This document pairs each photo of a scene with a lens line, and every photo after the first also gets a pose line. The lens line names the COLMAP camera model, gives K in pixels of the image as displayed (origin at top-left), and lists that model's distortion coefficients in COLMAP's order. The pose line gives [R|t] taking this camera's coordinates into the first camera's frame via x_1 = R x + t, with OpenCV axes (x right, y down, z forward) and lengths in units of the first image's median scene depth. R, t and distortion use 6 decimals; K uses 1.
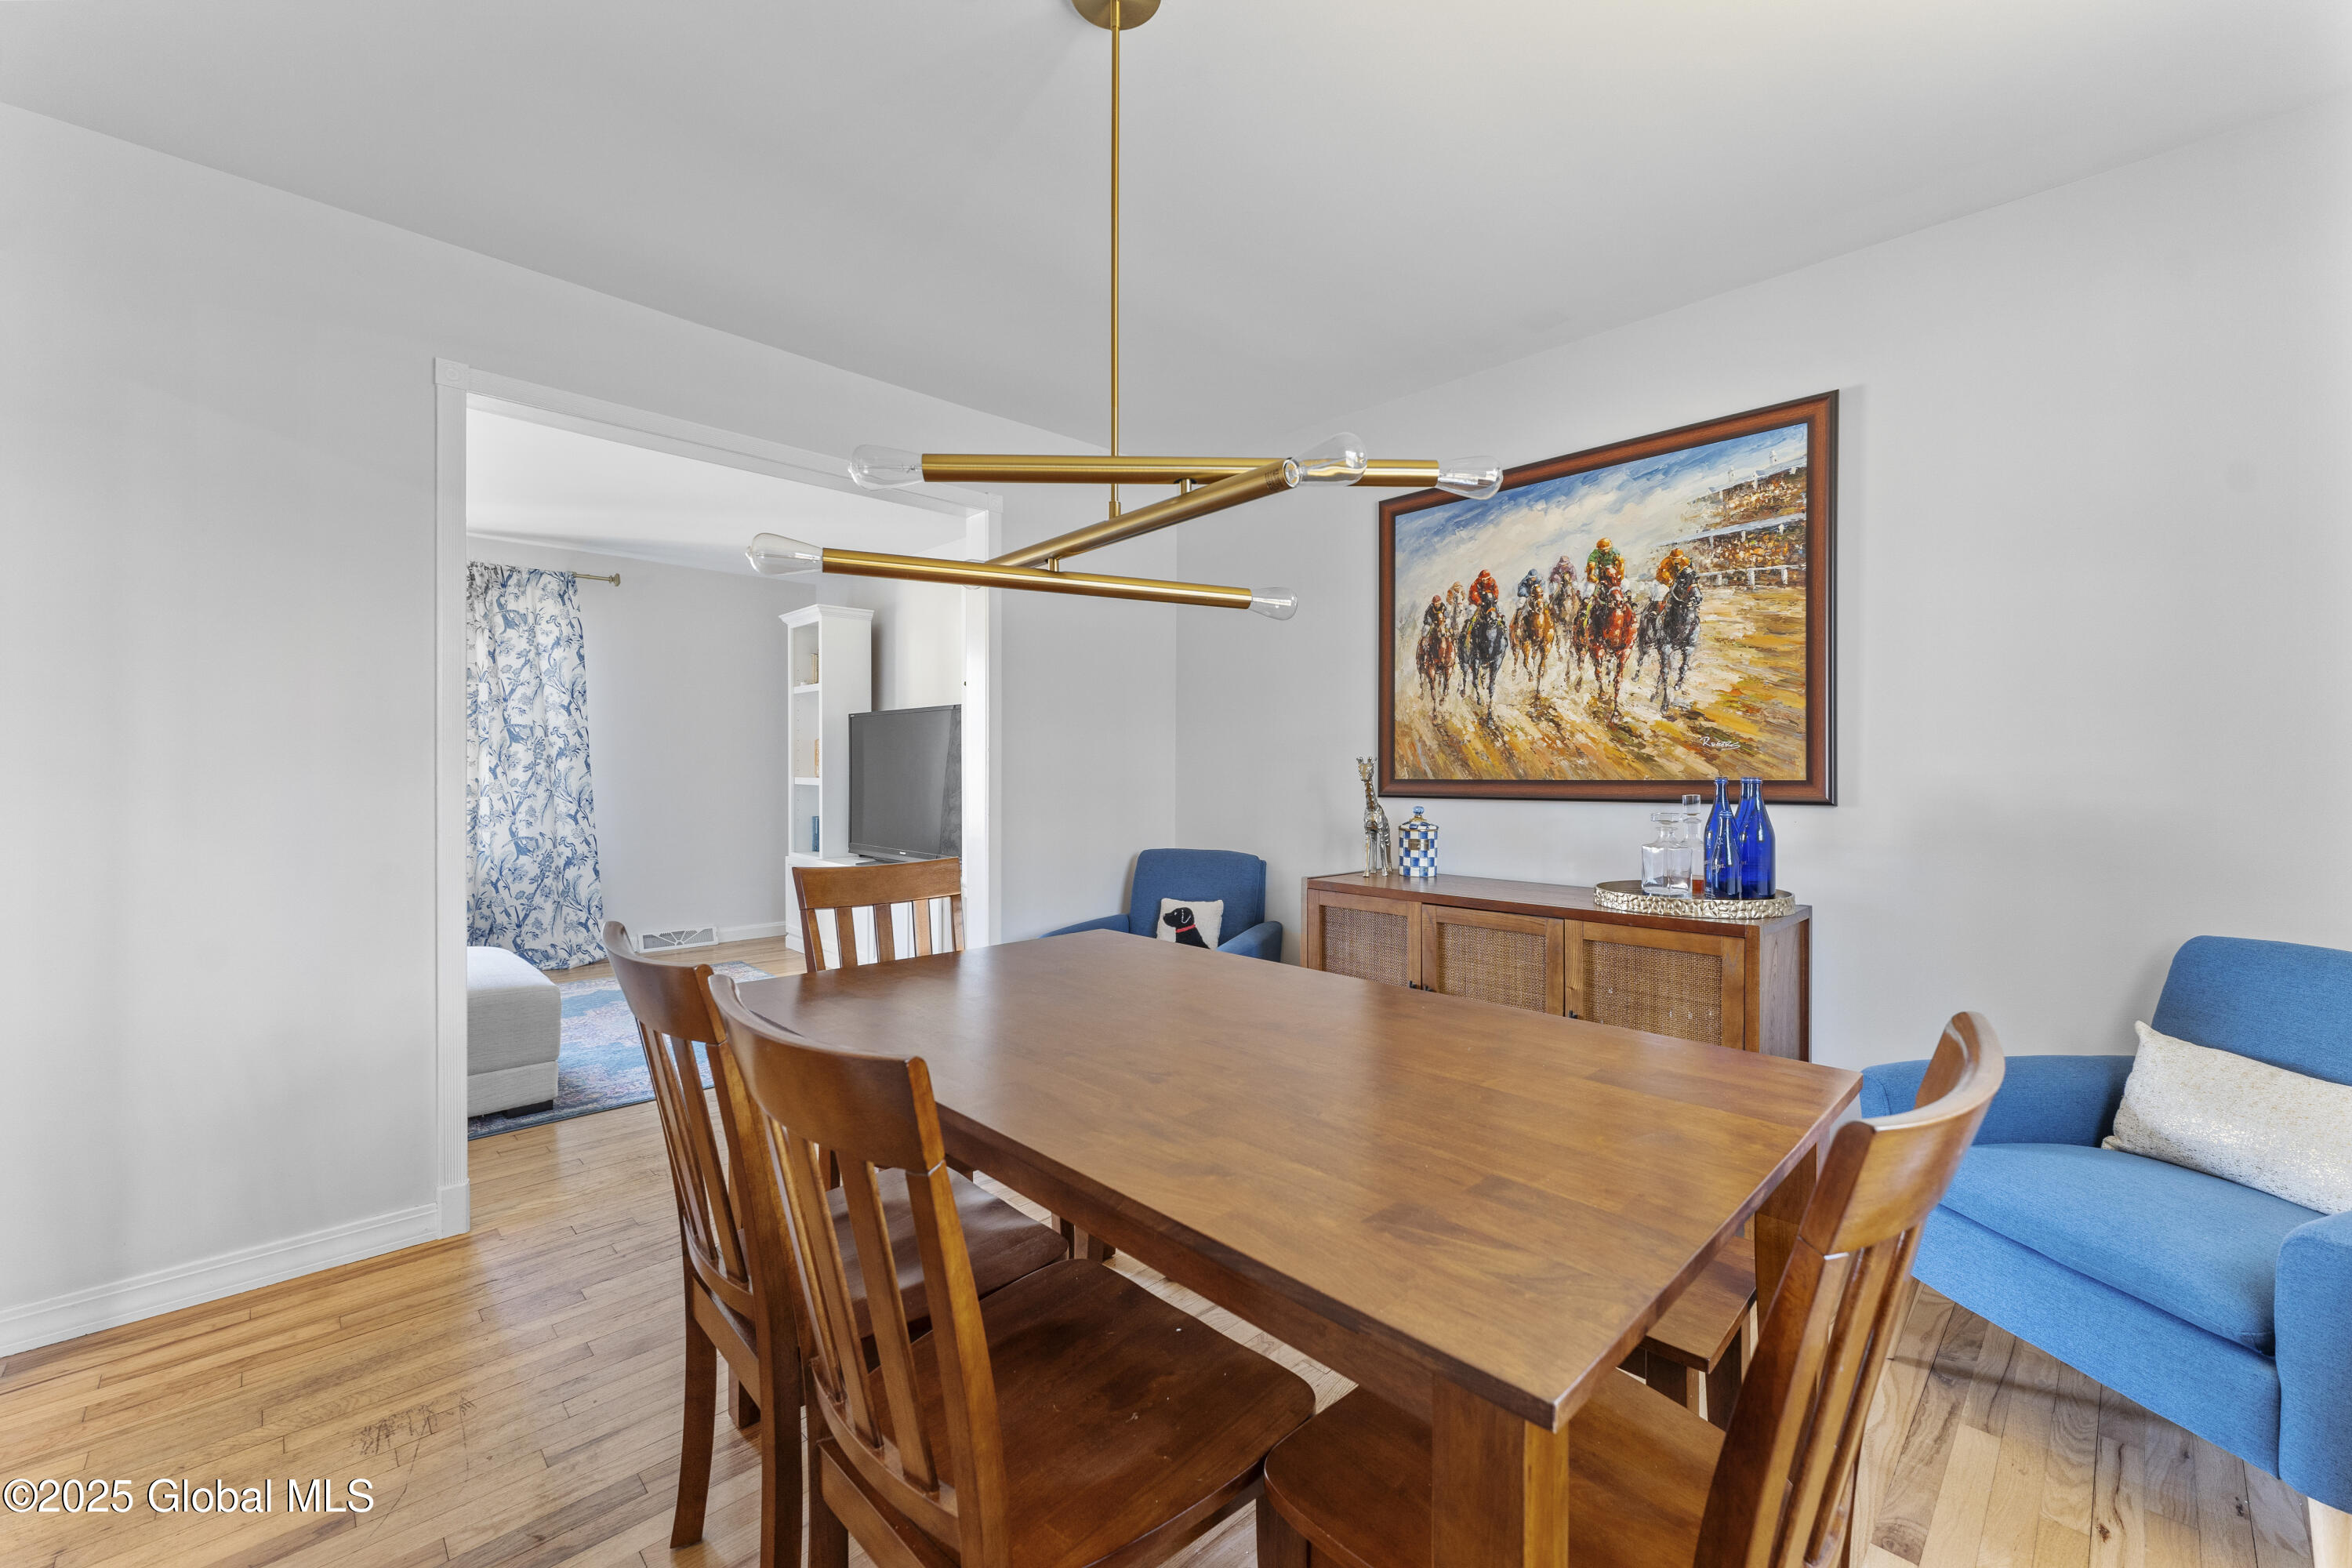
lens RADIAL K [[920.8, 0, 1172.9], [0, 920.8, 783.2], [0, 0, 1]] dist [0.000881, 0.000318]
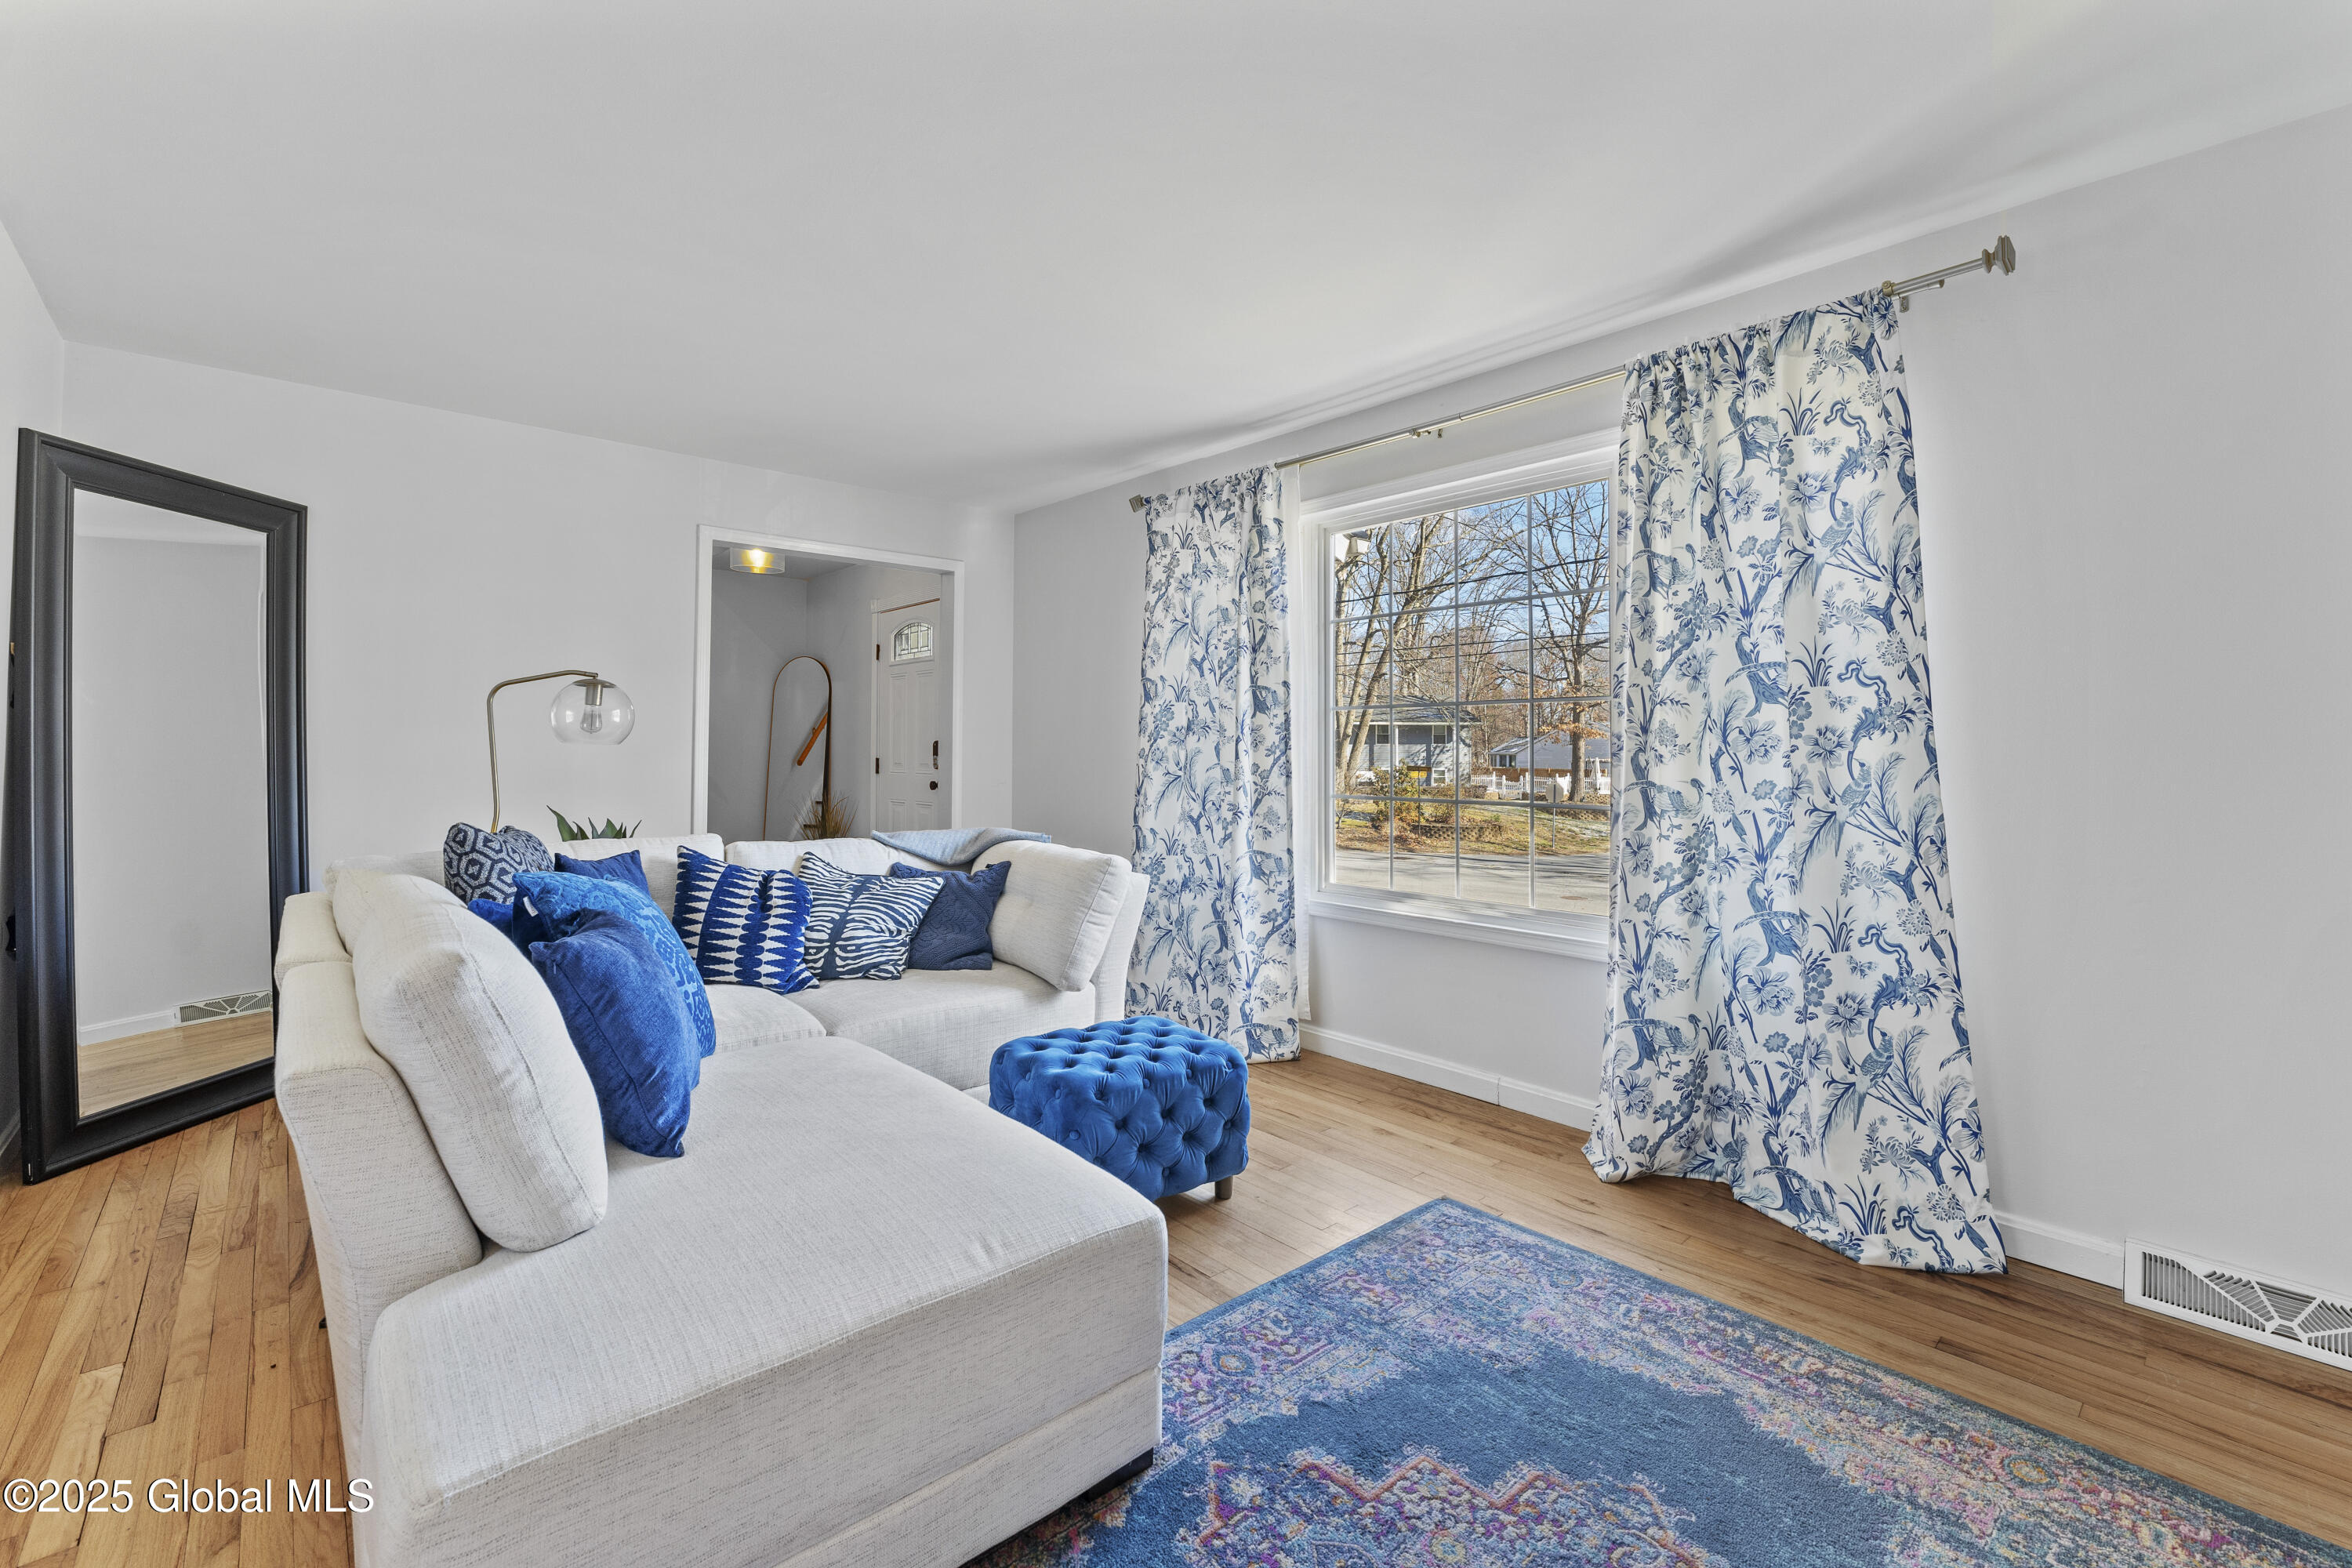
lens RADIAL K [[1017.5, 0, 1173.3], [0, 1017.5, 714.9], [0, 0, 1]] dist [-0.001631, 0.000339]
pose [[-0.056536, -0.038634, -0.997653, -0.350321], [-0.019615, 0.999101, -0.037578, -0.024141], [0.998208, 0.017445, -0.057243, 1.335035]]
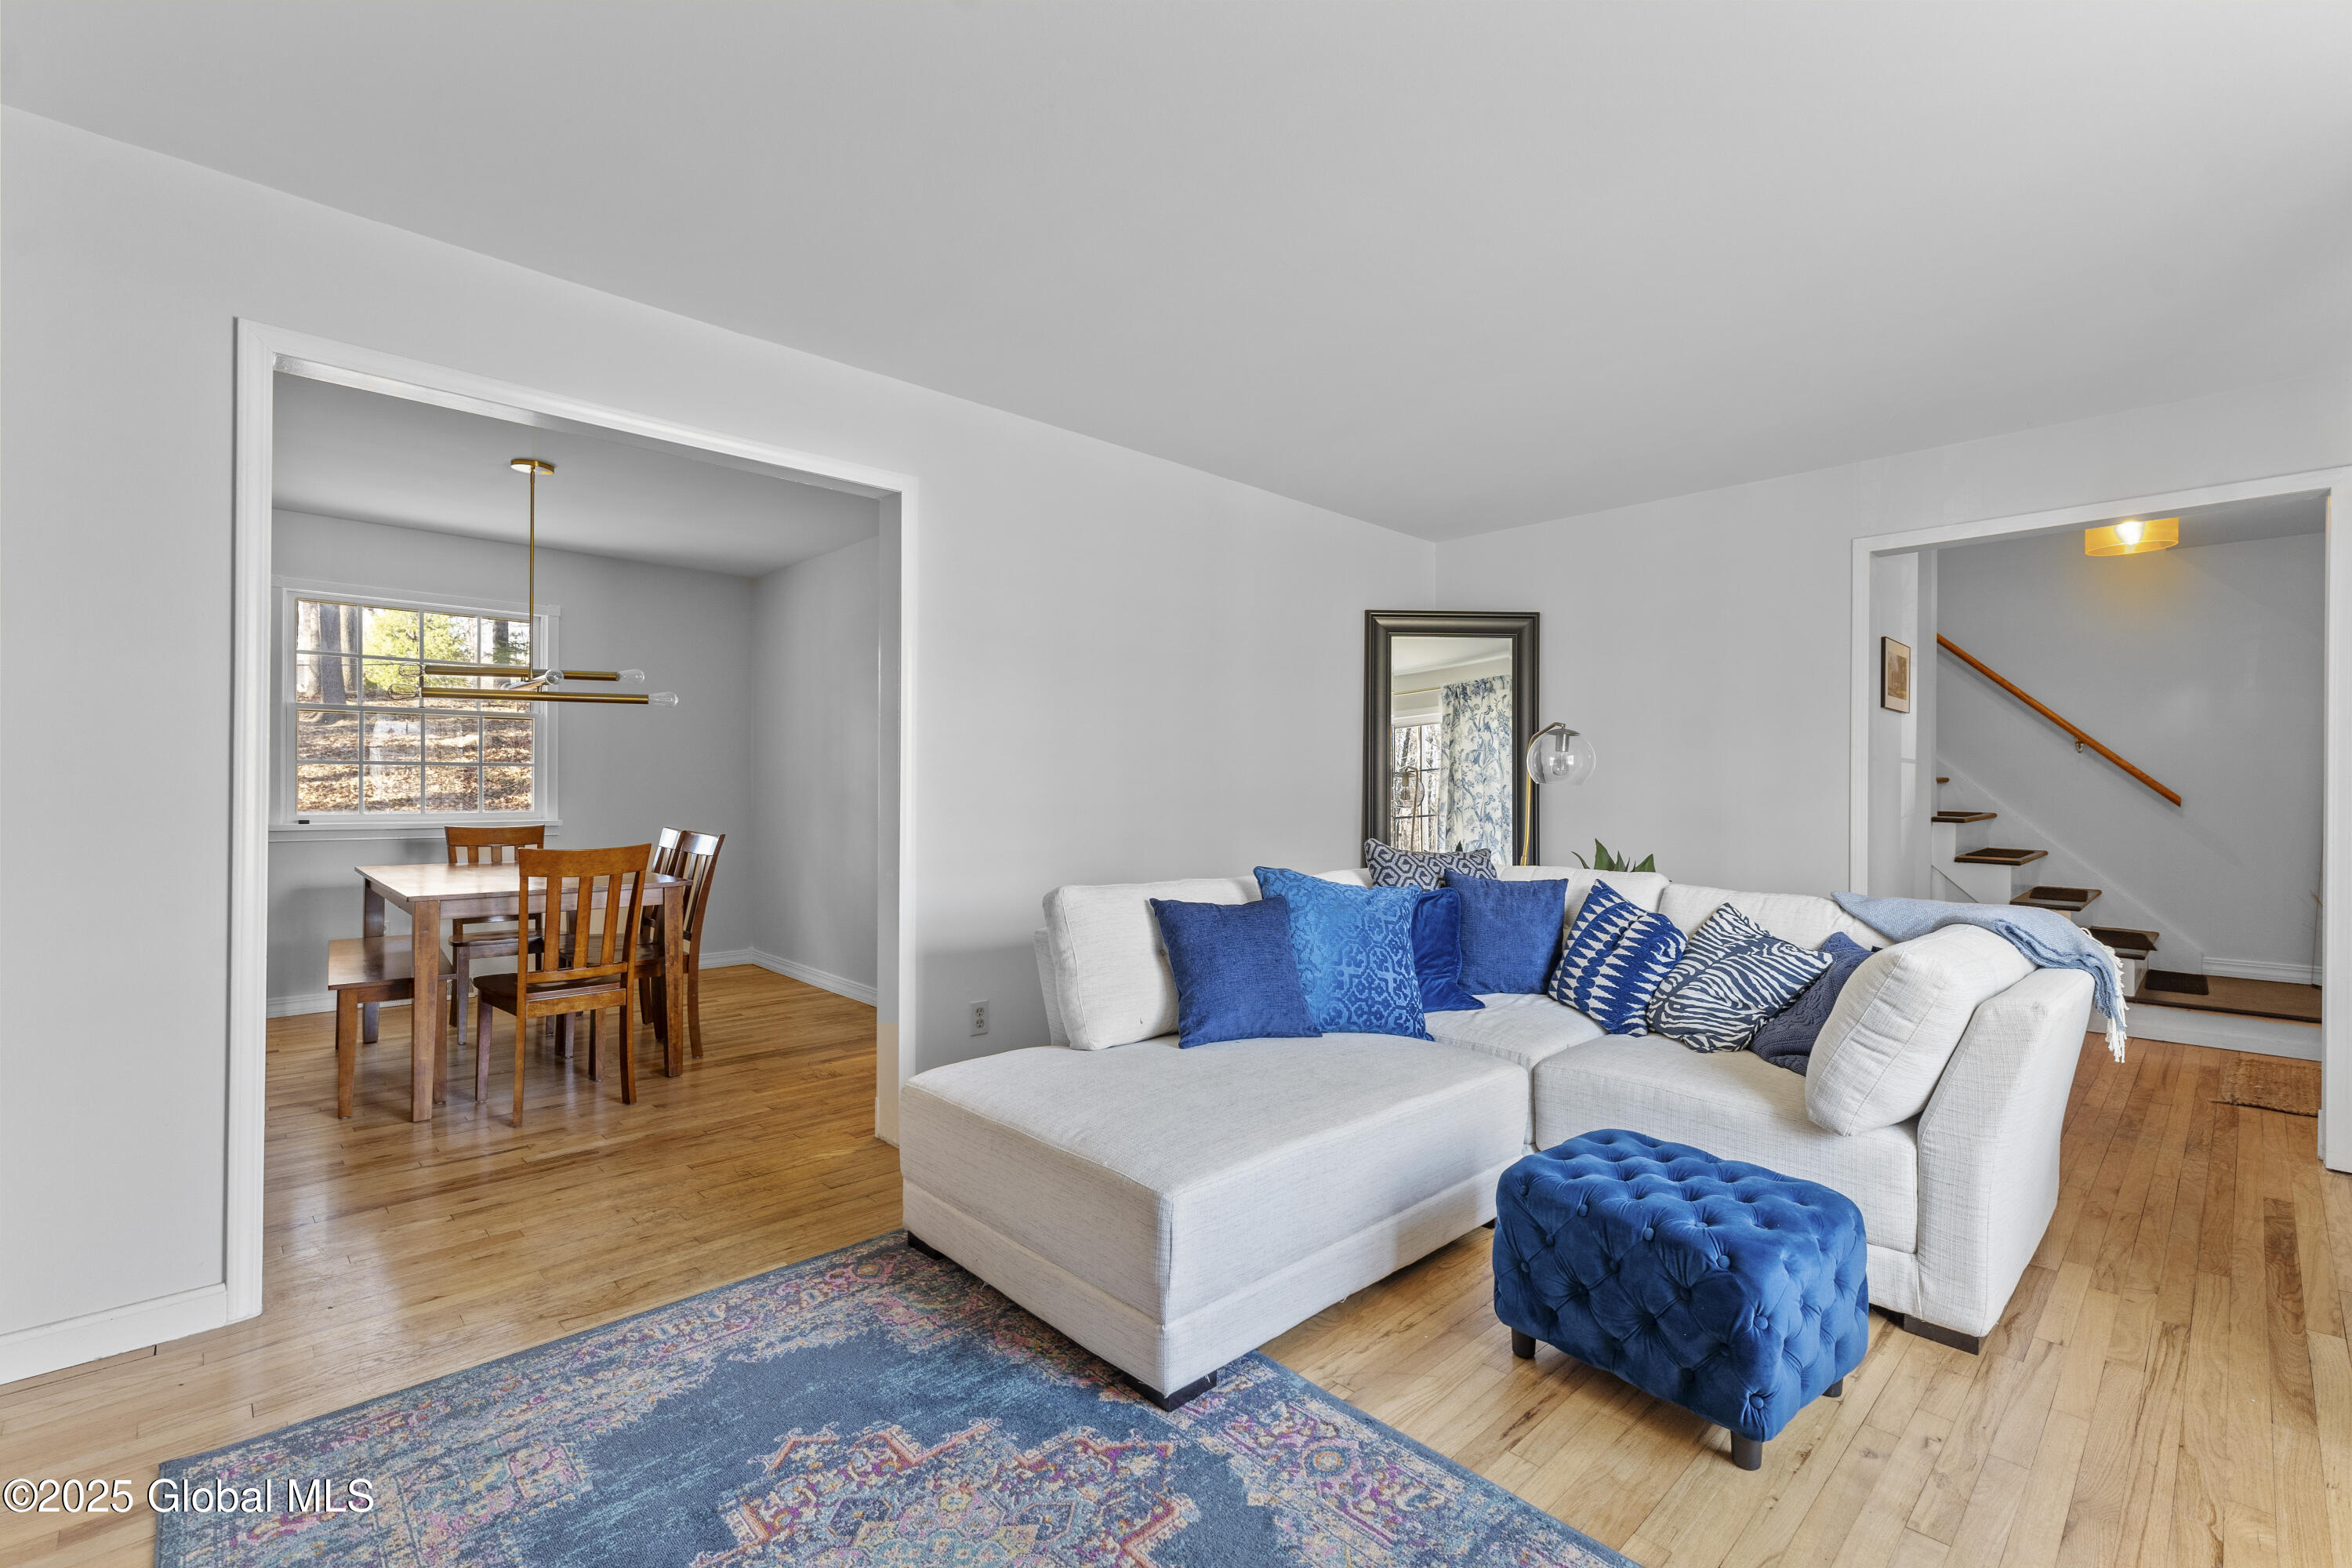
lens RADIAL K [[1017.5, 0, 1152.7], [0, 1017.5, 777.2], [0, 0, 1]] dist [-0.001631, 0.000339]
pose [[-0.999488, -0.010620, 0.030183, -0.975957], [-0.010329, 0.999899, 0.009787, -0.039901], [-0.030284, 0.009470, -0.999496, 1.983836]]
